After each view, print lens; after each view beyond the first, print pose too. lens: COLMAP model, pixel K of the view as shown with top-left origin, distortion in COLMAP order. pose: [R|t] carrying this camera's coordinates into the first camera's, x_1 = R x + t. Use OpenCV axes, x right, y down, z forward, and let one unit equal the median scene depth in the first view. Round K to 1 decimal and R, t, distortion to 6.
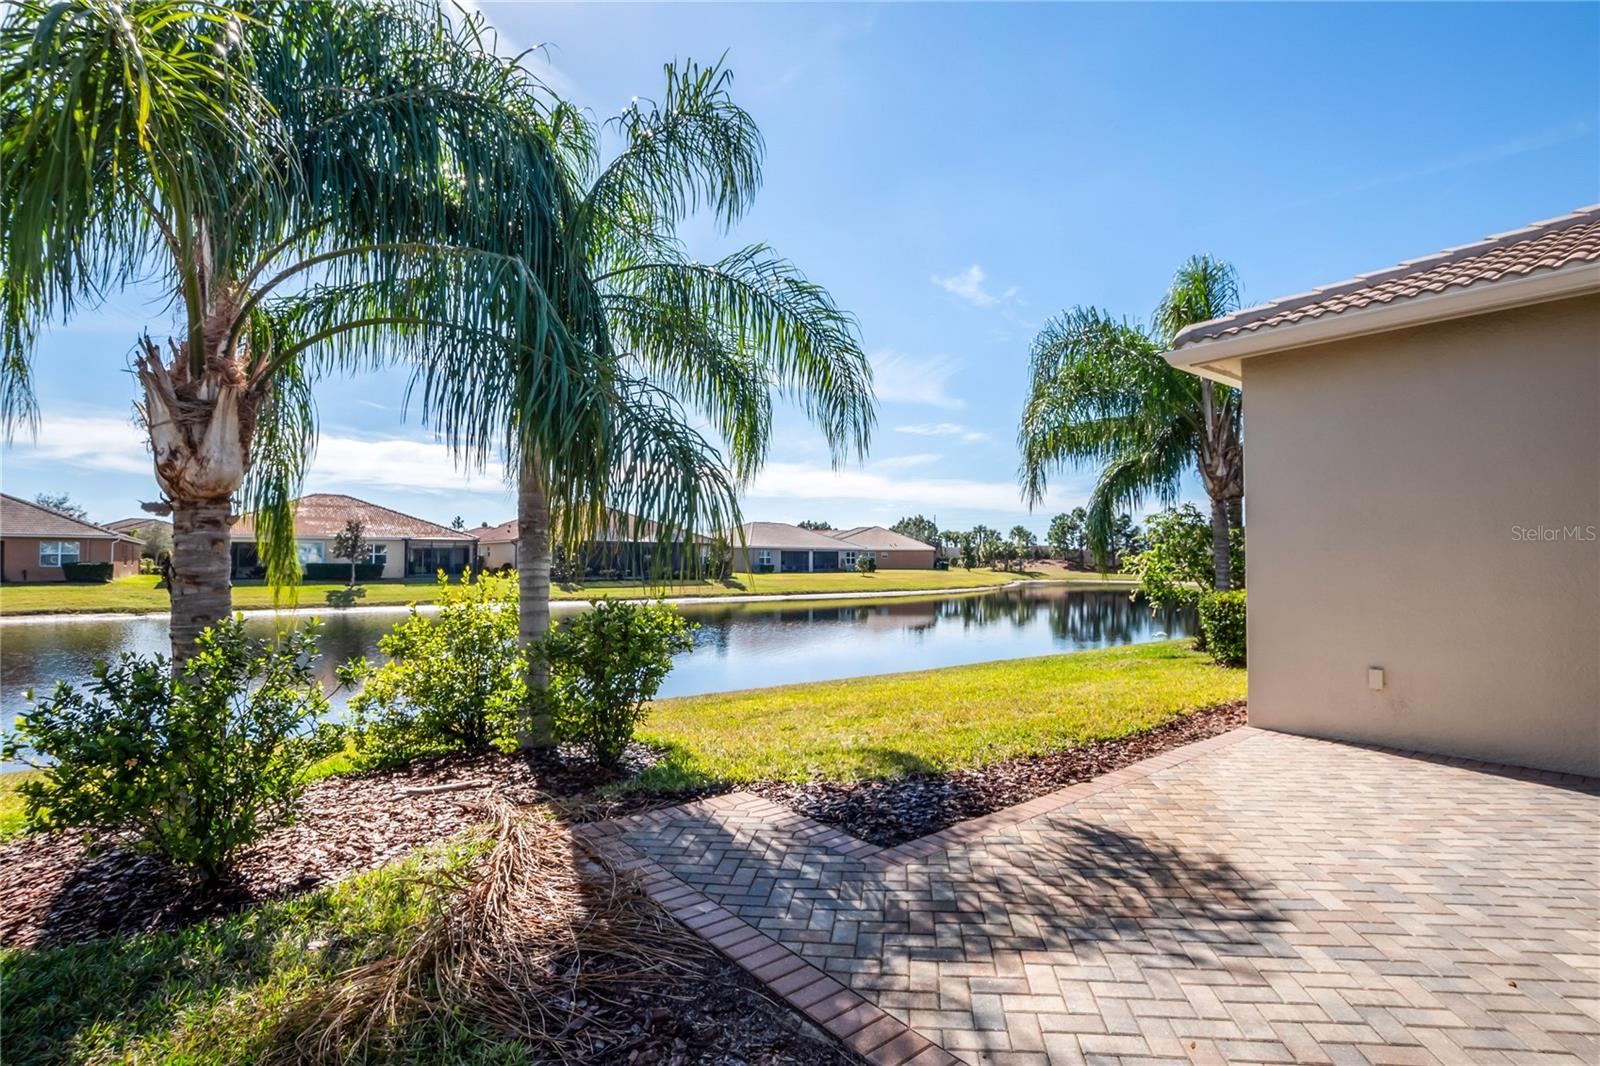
lens RADIAL K [[760.9, 0, 828.7], [0, 760.9, 536.6], [0, 0, 1]] dist [-0.024539, 0.001265]
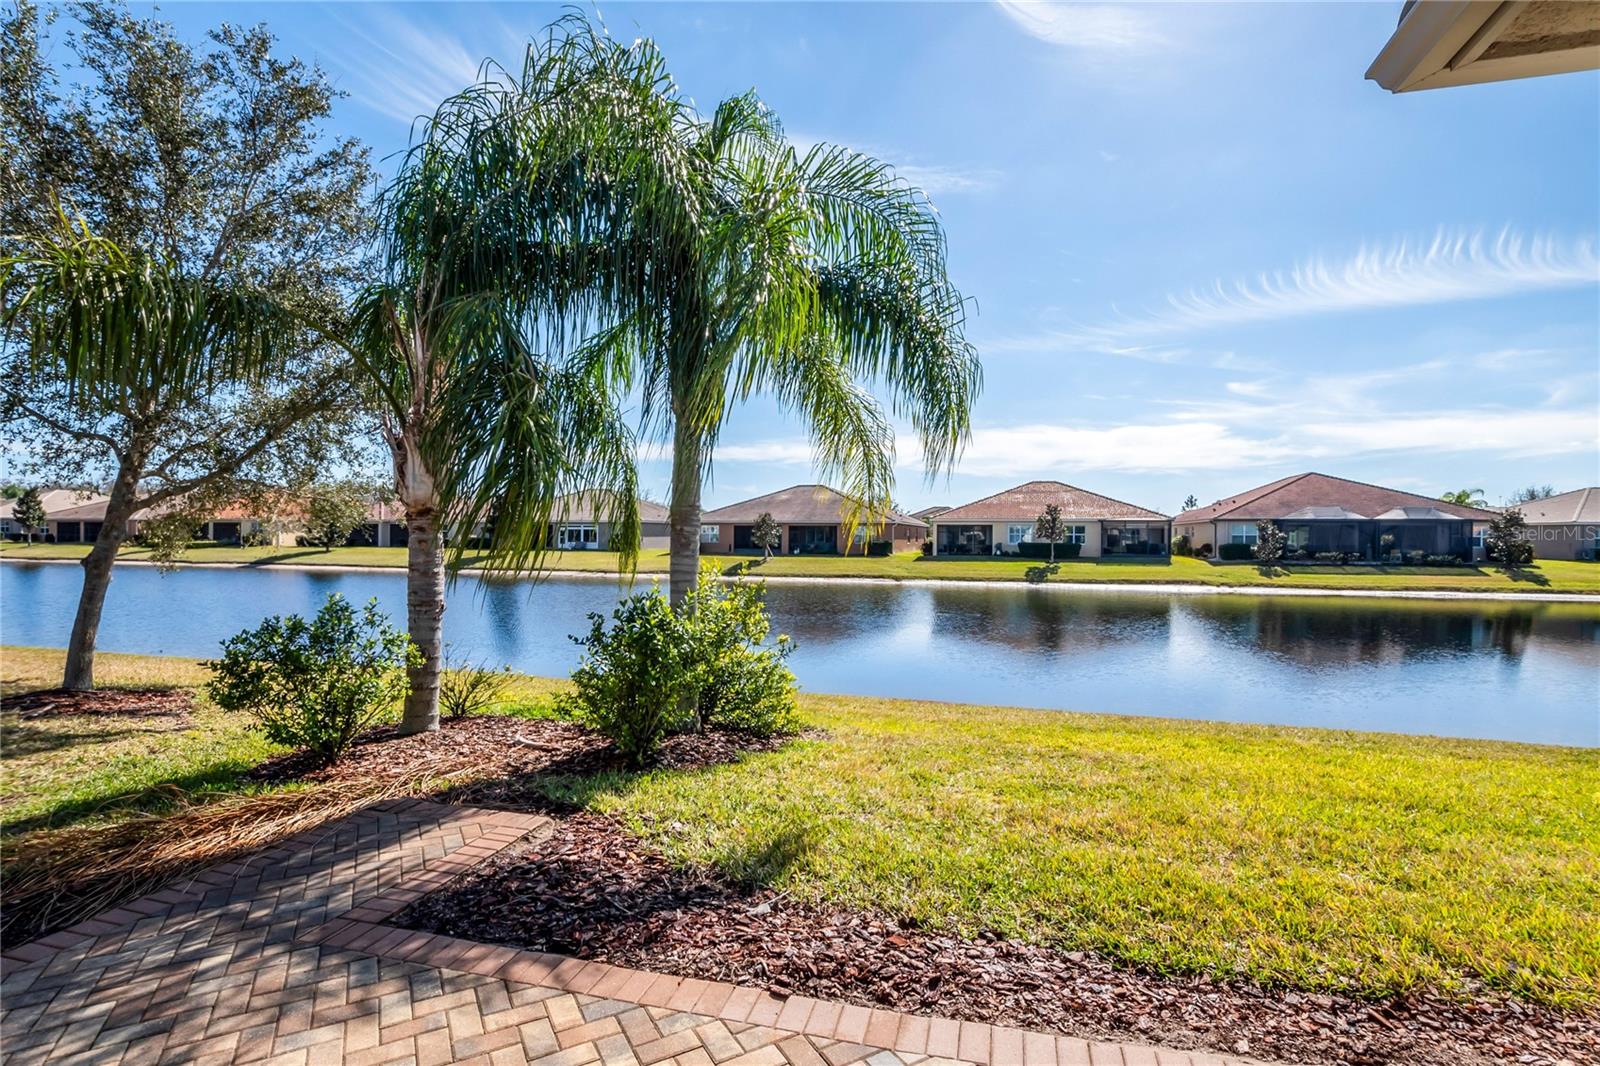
lens RADIAL K [[760.9, 0, 828.7], [0, 760.9, 536.6], [0, 0, 1]] dist [-0.024539, 0.001265]
pose [[0.579066, -0.000583, -0.815281, 0.086487], [0.020930, 0.999681, 0.014151, 0.003472], [0.815012, -0.025258, 0.578893, 0.090684]]
